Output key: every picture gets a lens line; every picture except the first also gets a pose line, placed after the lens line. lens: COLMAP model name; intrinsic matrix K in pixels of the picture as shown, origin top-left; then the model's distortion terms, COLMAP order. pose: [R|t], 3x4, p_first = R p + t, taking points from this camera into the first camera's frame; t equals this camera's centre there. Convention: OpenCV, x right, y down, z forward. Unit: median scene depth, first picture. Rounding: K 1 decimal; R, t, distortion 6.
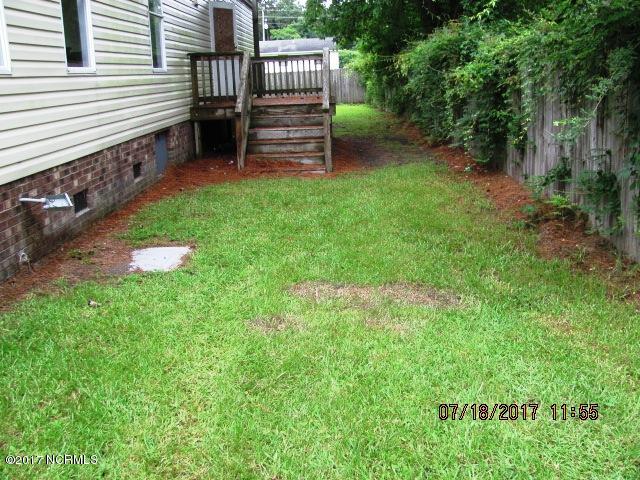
lens RADIAL K [[674.0, 0, 321.1], [0, 674.0, 240.1], [0, 0, 1]] dist [-0.148900, 0.000000]
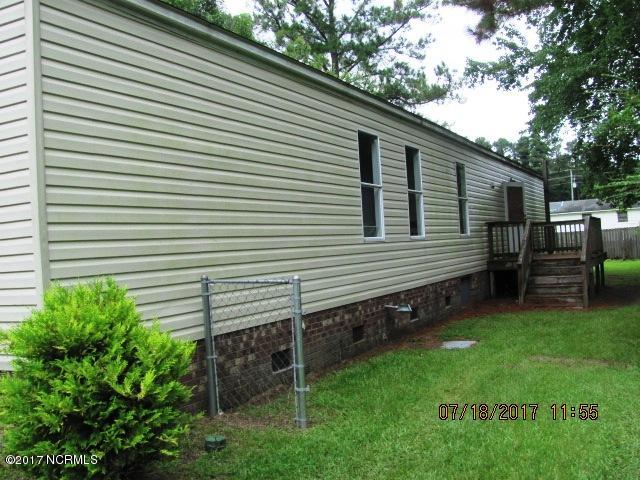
lens RADIAL K [[674.0, 0, 321.3], [0, 674.0, 239.6], [0, 0, 1]] dist [-0.148900, 0.000000]
pose [[0.898669, -0.016745, -0.438307, 0.111427], [-0.084887, 0.973740, -0.211245, 0.086639], [0.430334, 0.227046, 0.873649, -0.400990]]
